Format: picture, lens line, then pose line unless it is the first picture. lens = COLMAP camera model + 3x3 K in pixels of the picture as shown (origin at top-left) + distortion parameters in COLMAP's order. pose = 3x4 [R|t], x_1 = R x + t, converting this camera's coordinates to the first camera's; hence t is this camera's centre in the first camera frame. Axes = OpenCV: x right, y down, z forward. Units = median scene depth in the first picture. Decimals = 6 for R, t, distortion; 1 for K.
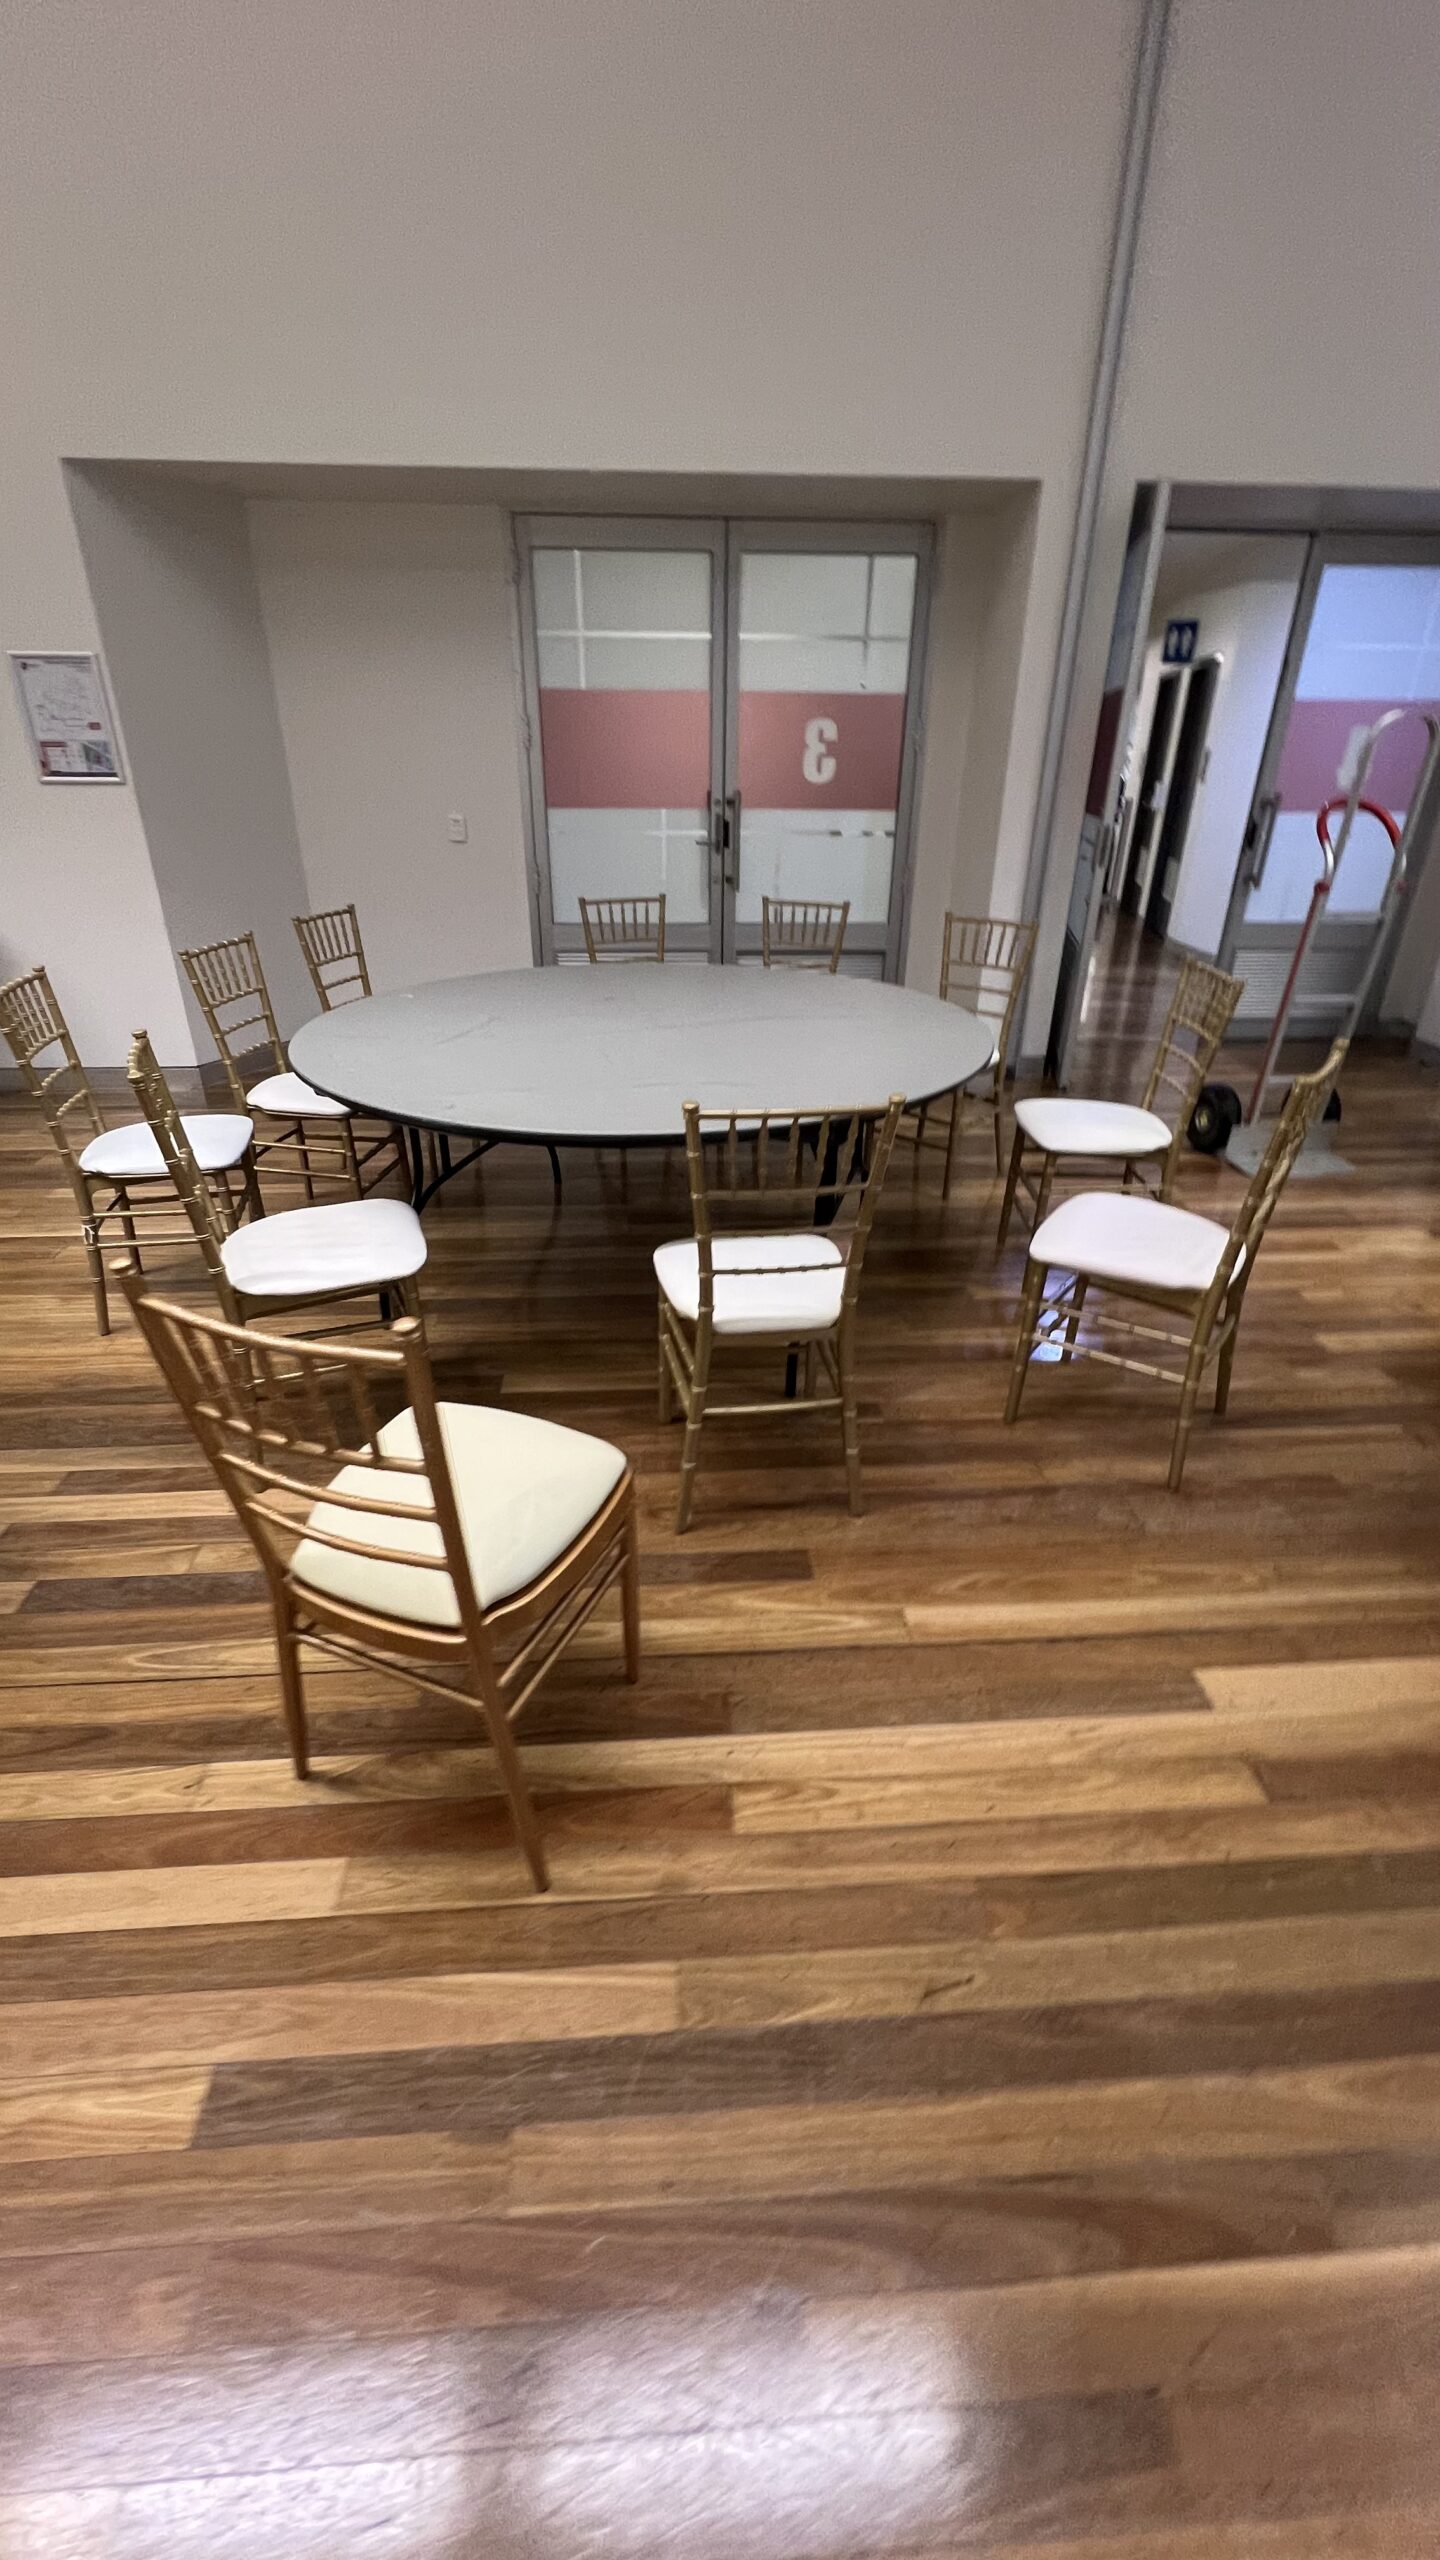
lens RADIAL K [[1001.9, 0, 720.0], [0, 1001.9, 1280.0], [0, 0, 1]] dist [-0.000061, -0.000283]
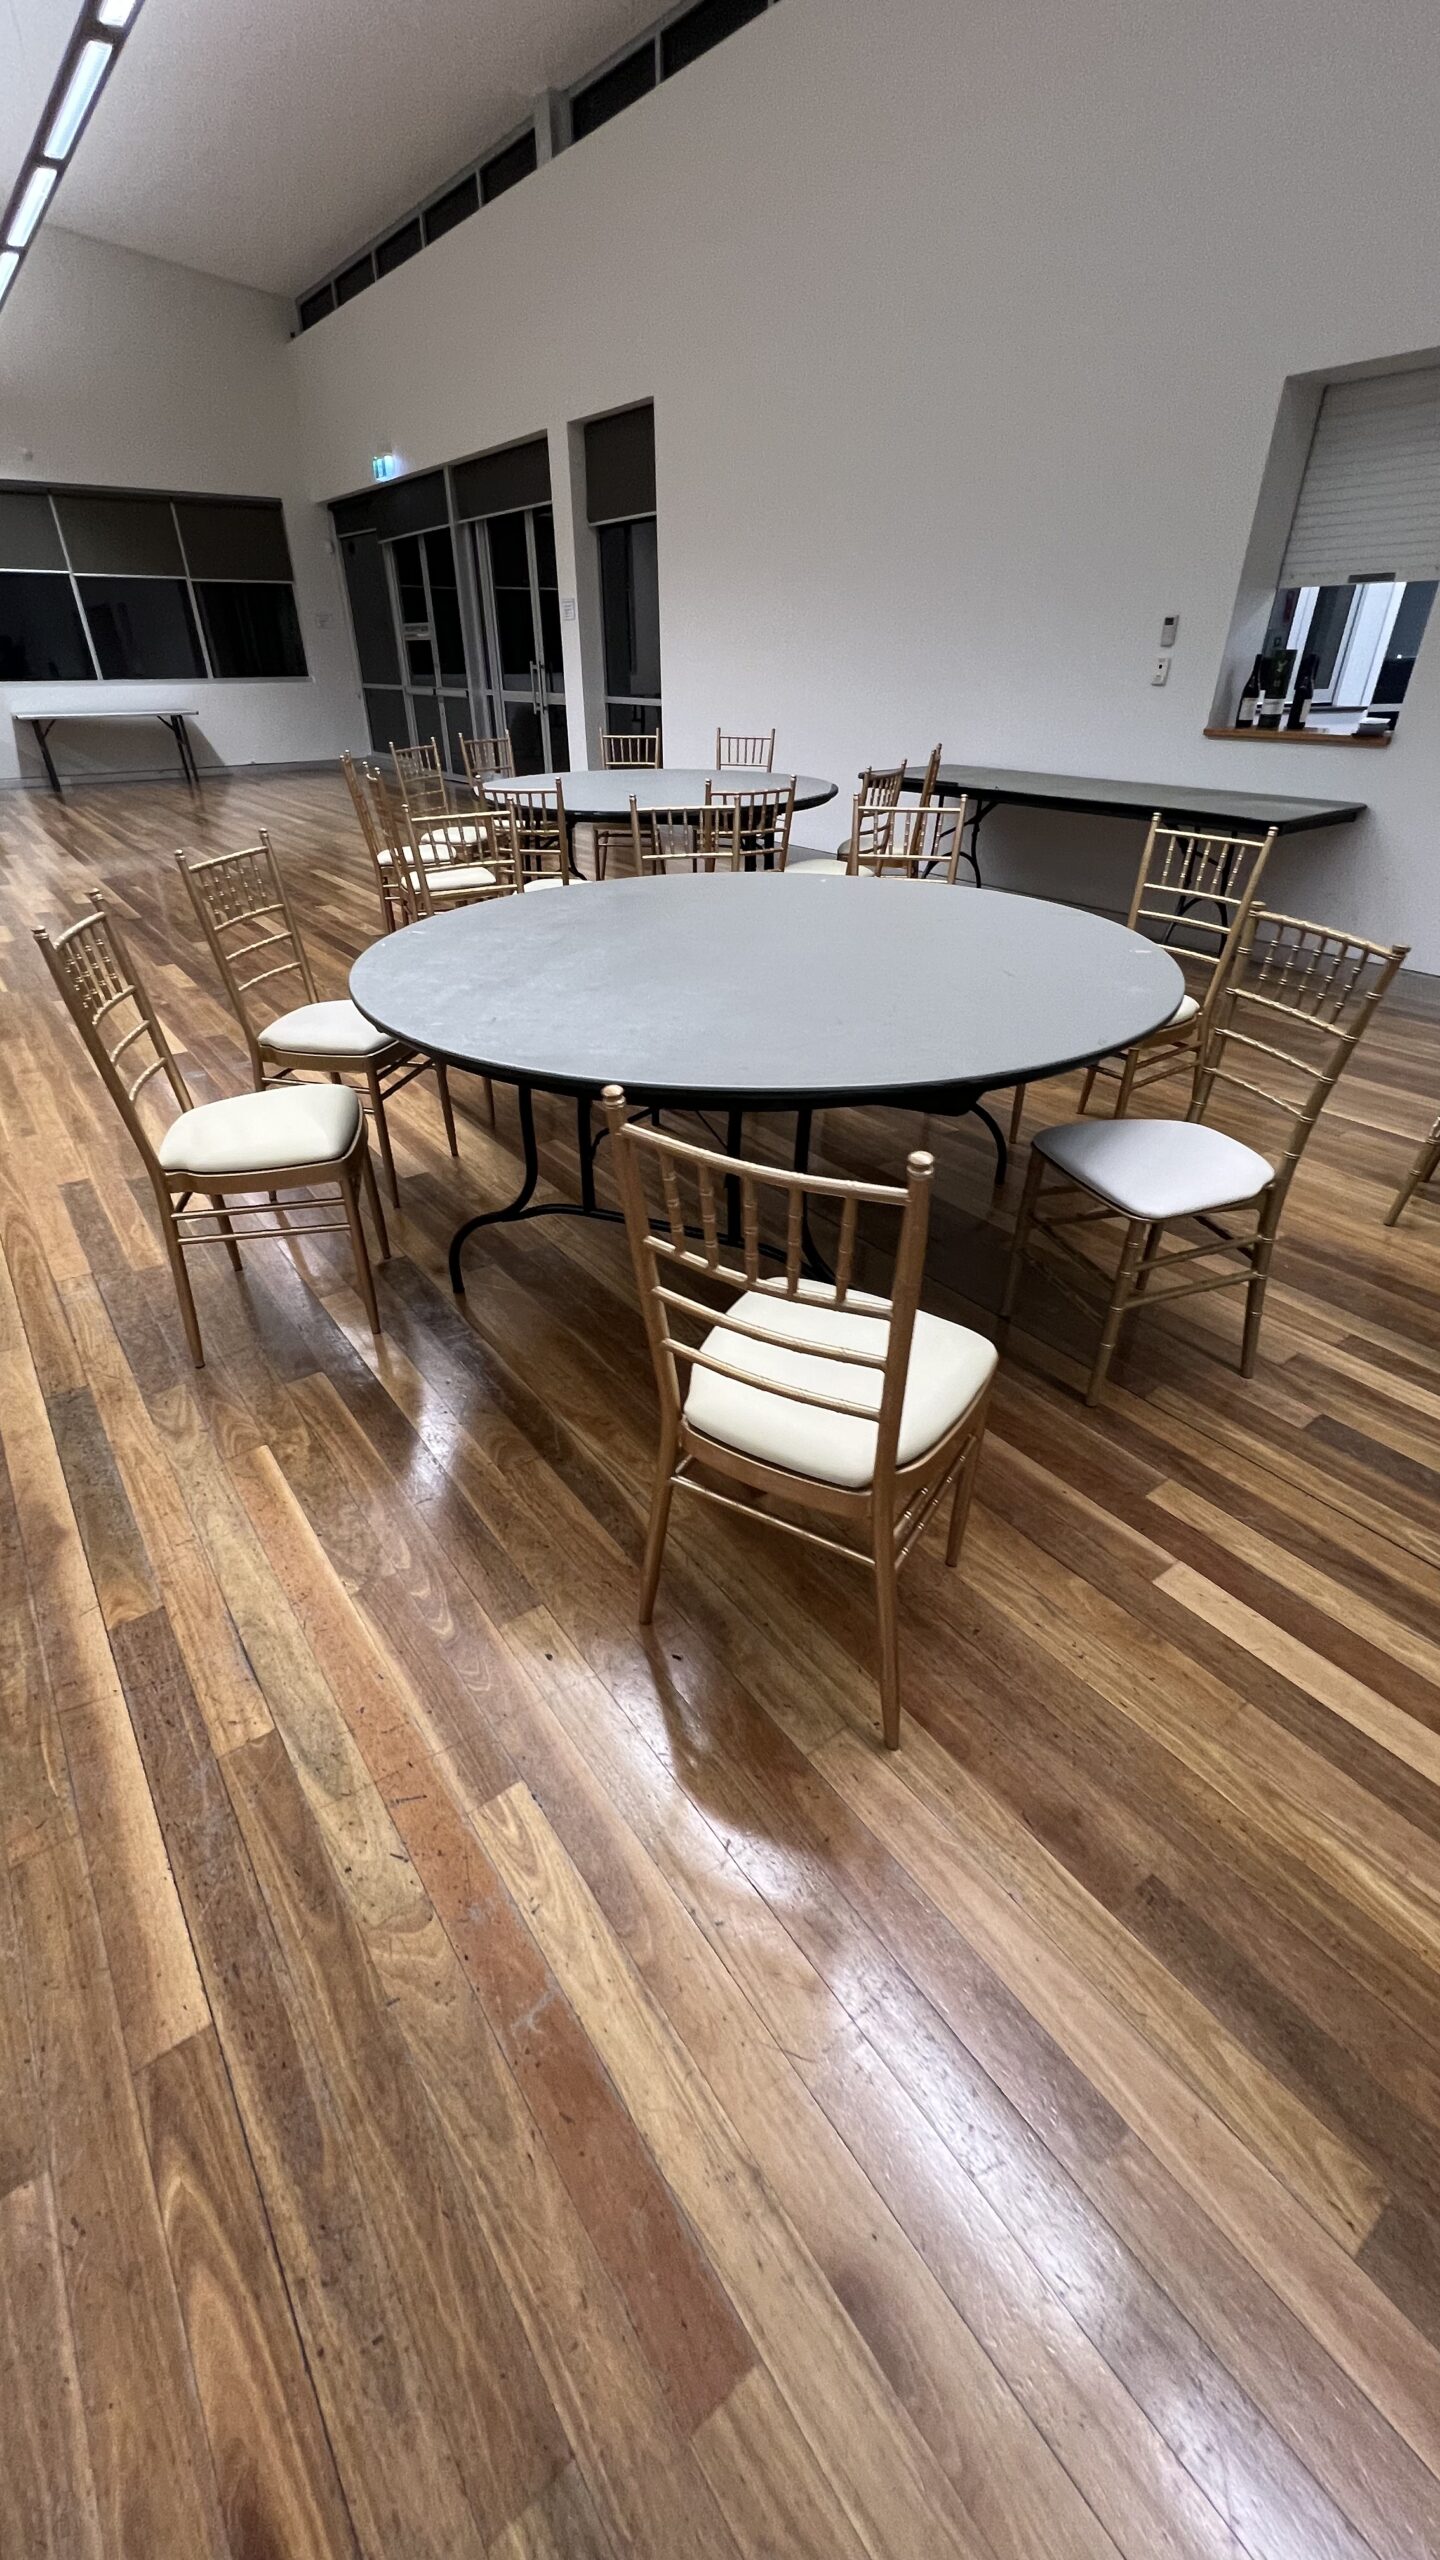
lens RADIAL K [[1001.9, 0, 720.0], [0, 1001.9, 1280.0], [0, 0, 1]] dist [-0.000061, -0.000283]
pose [[0.542758, 0.438551, -0.716301, -0.328910], [-0.380742, 0.888659, 0.255579, 0.146125], [0.748632, 0.134008, 0.649301, -0.222219]]
